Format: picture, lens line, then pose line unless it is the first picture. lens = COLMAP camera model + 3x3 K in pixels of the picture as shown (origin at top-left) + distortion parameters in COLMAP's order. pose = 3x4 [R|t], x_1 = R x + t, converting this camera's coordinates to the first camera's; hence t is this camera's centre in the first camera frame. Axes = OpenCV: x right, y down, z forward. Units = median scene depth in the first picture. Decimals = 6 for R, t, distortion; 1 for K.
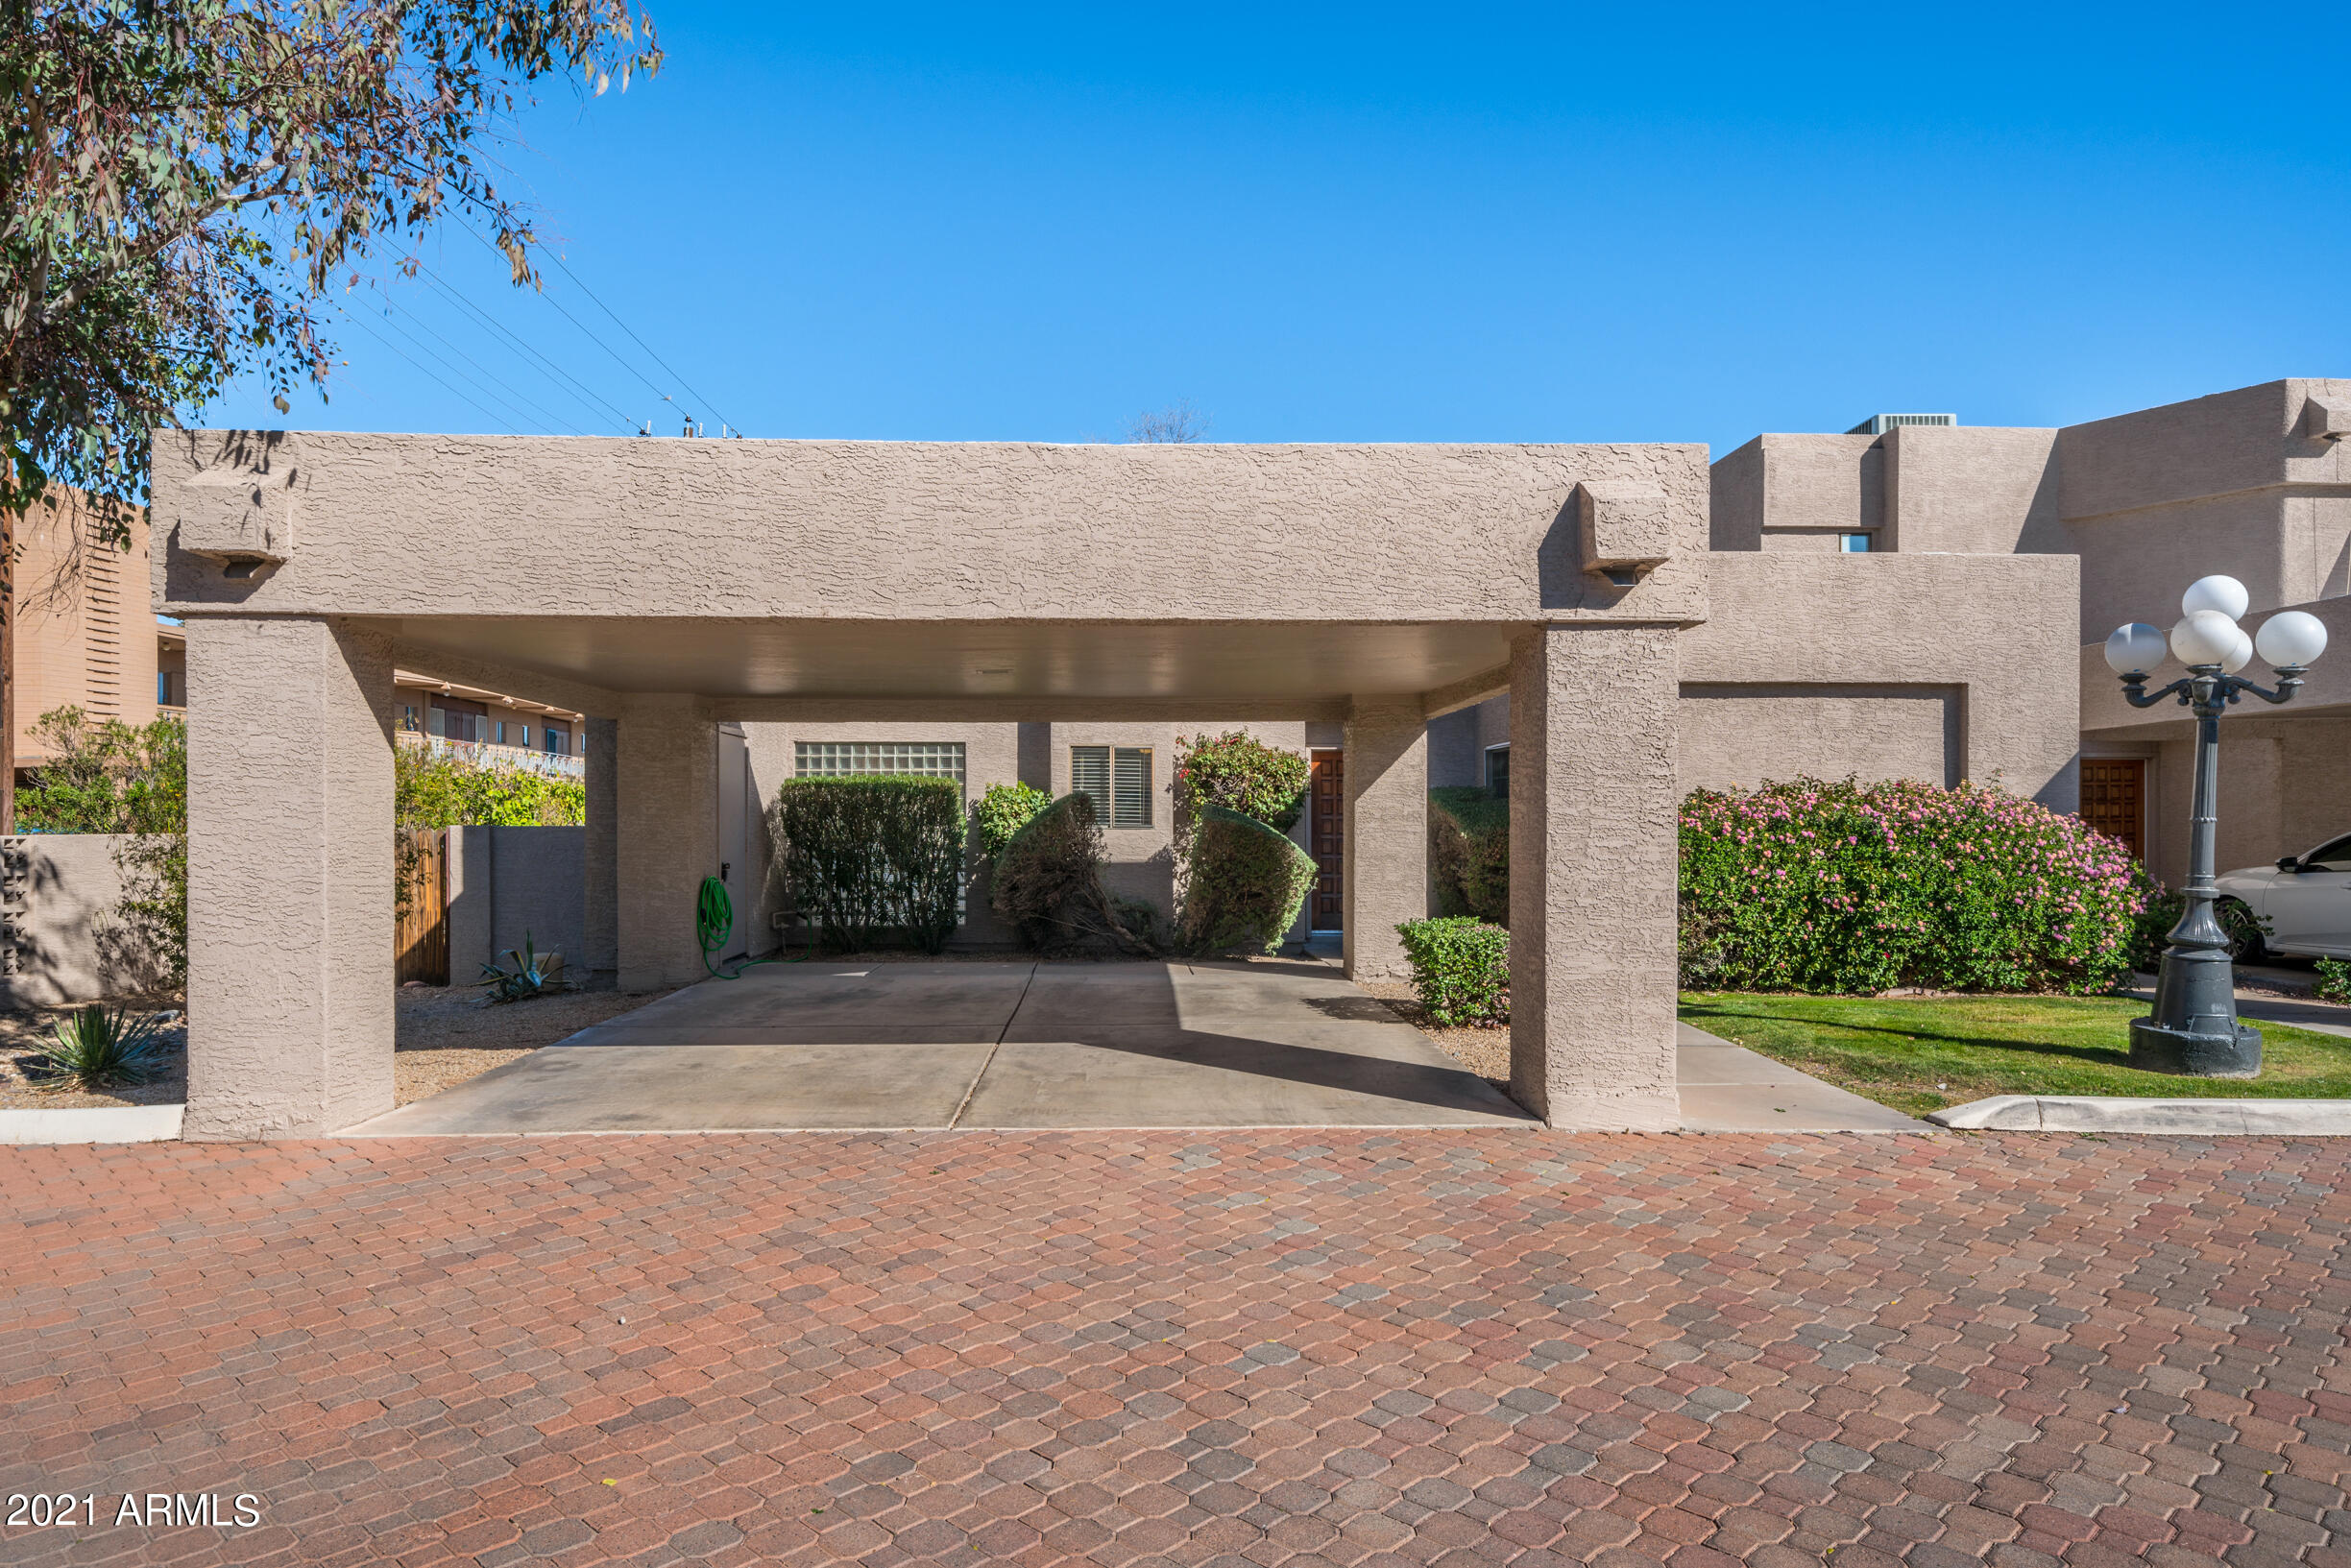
lens RADIAL K [[1391.0, 0, 1167.8], [0, 1391.0, 796.2], [0, 0, 1]] dist [0.009298, 0.000557]
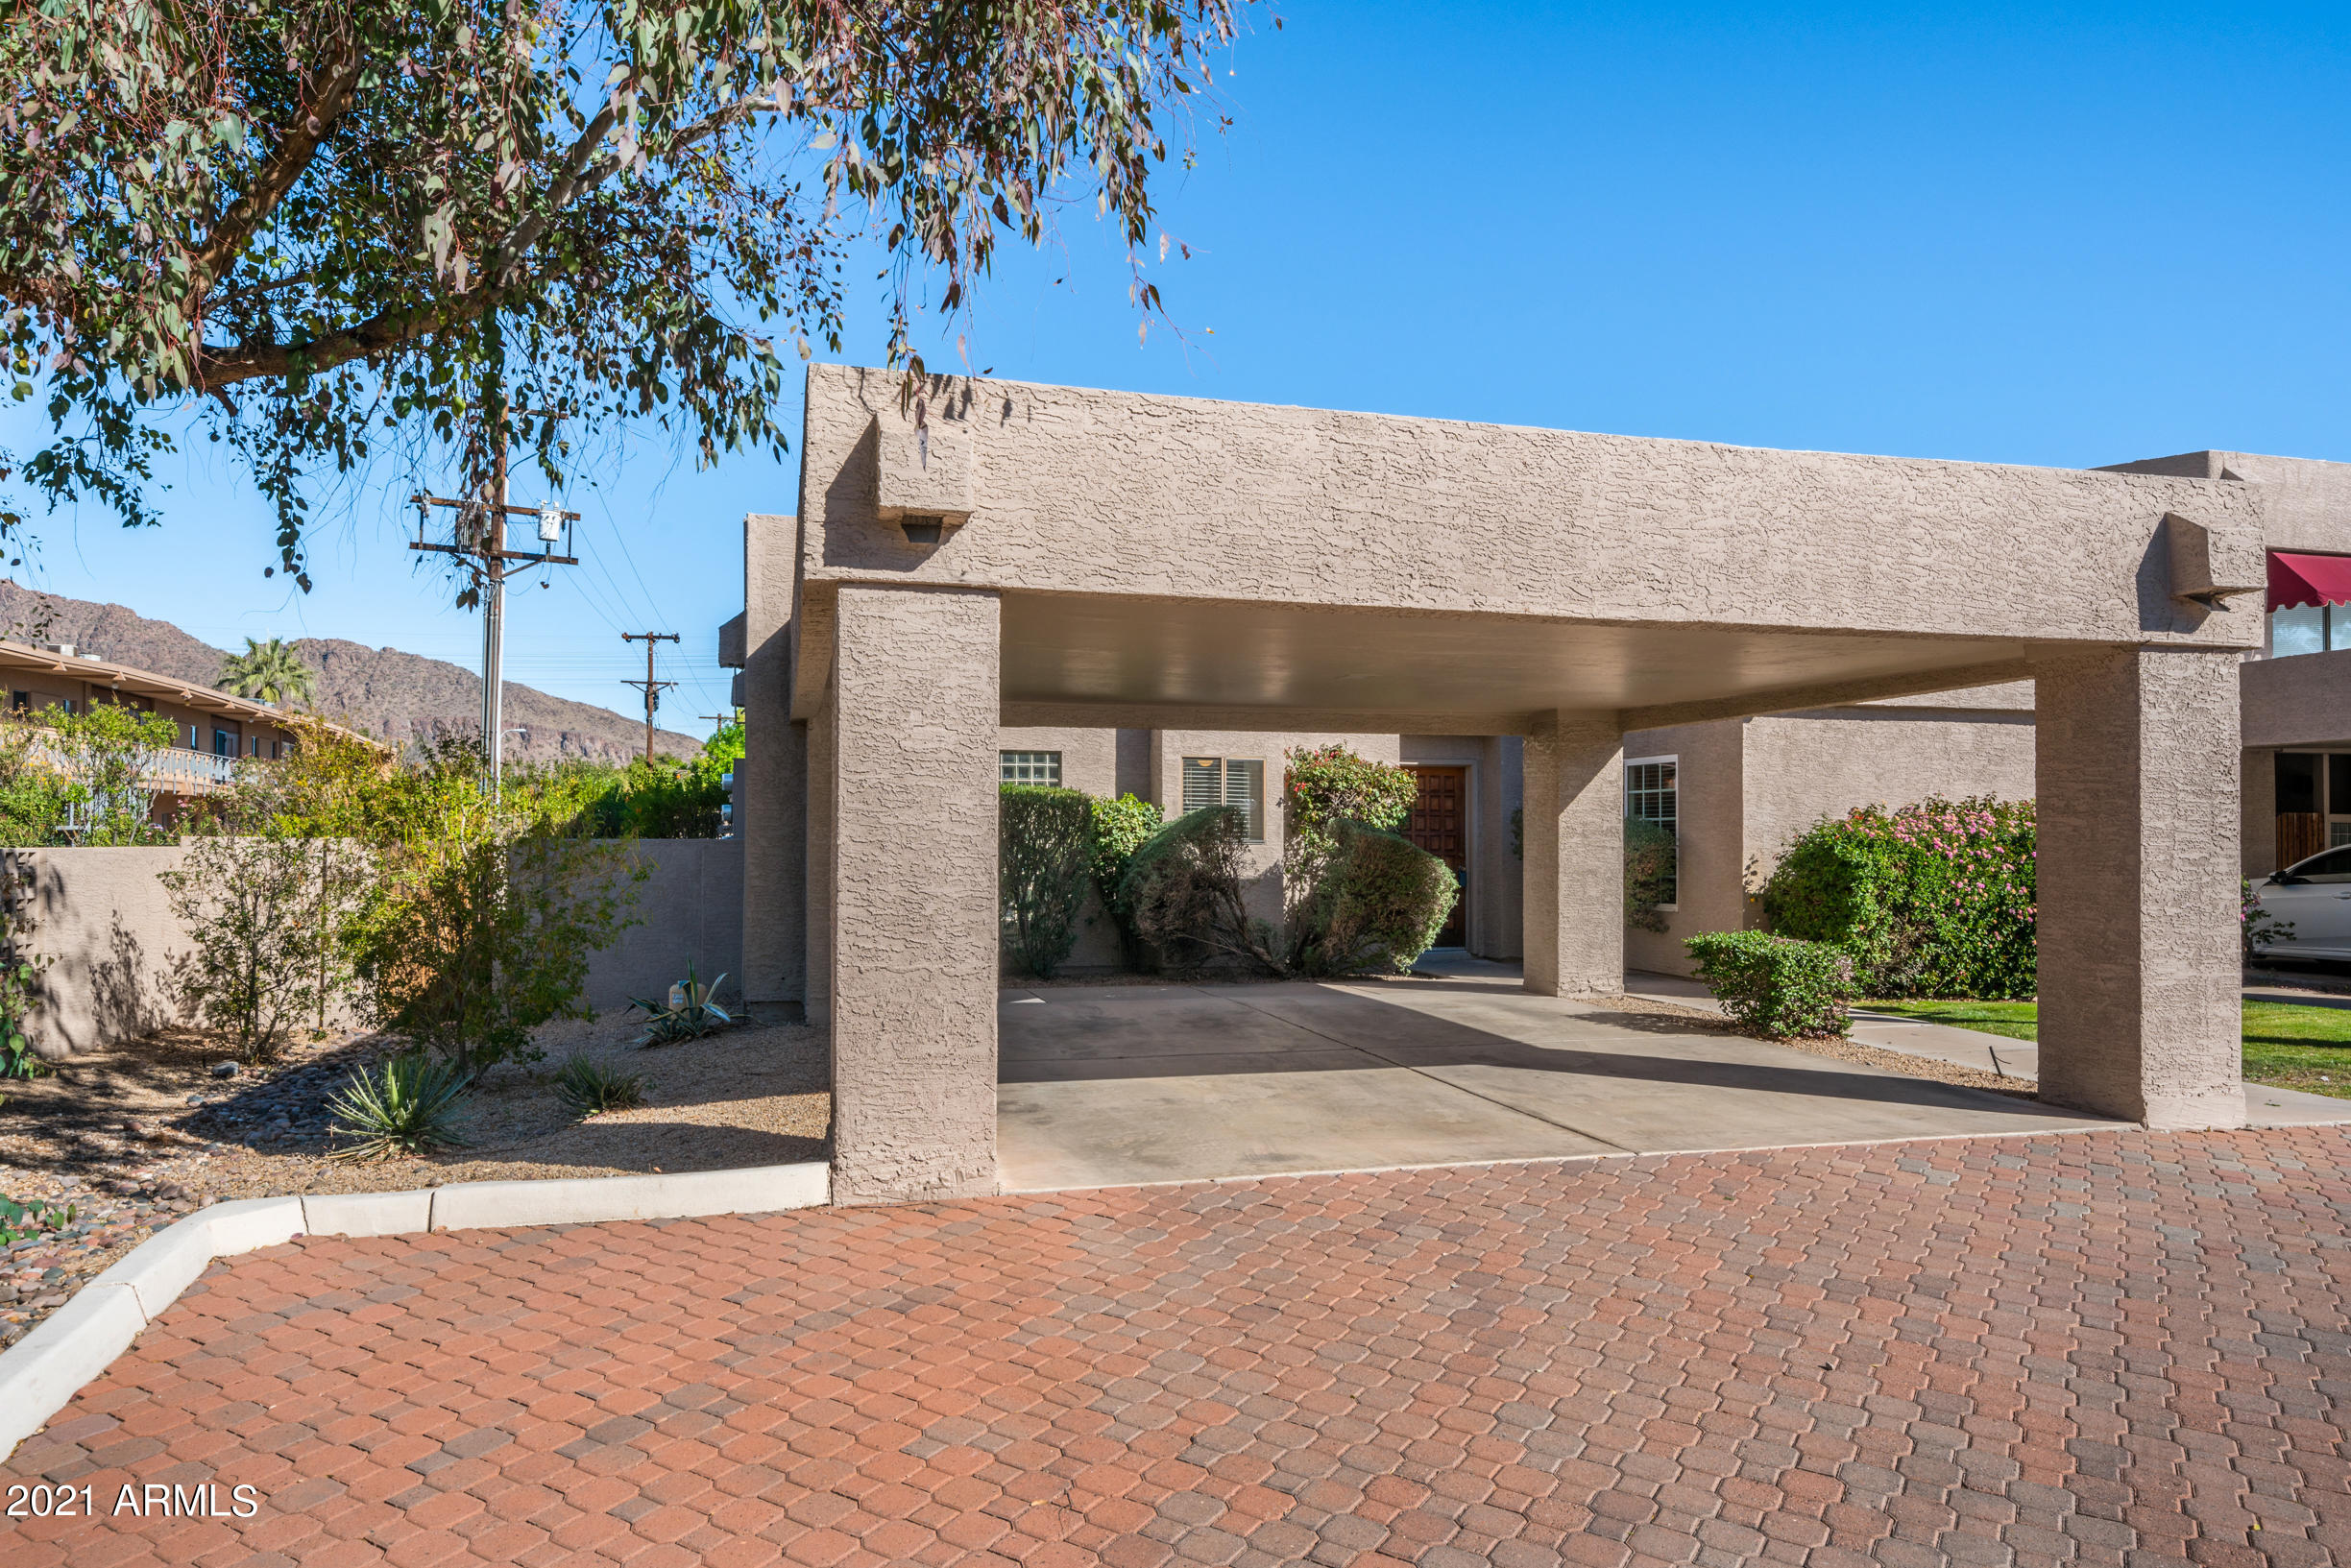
lens RADIAL K [[1432.7, 0, 1175.5], [0, 1432.7, 784.0], [0, 0, 1]] dist [0.007359, 0.001821]
pose [[0.976084, 0.012088, 0.217056, -0.675647], [-0.007525, 0.999733, -0.021833, 0.009671], [-0.217262, 0.019677, 0.975915, 0.104968]]
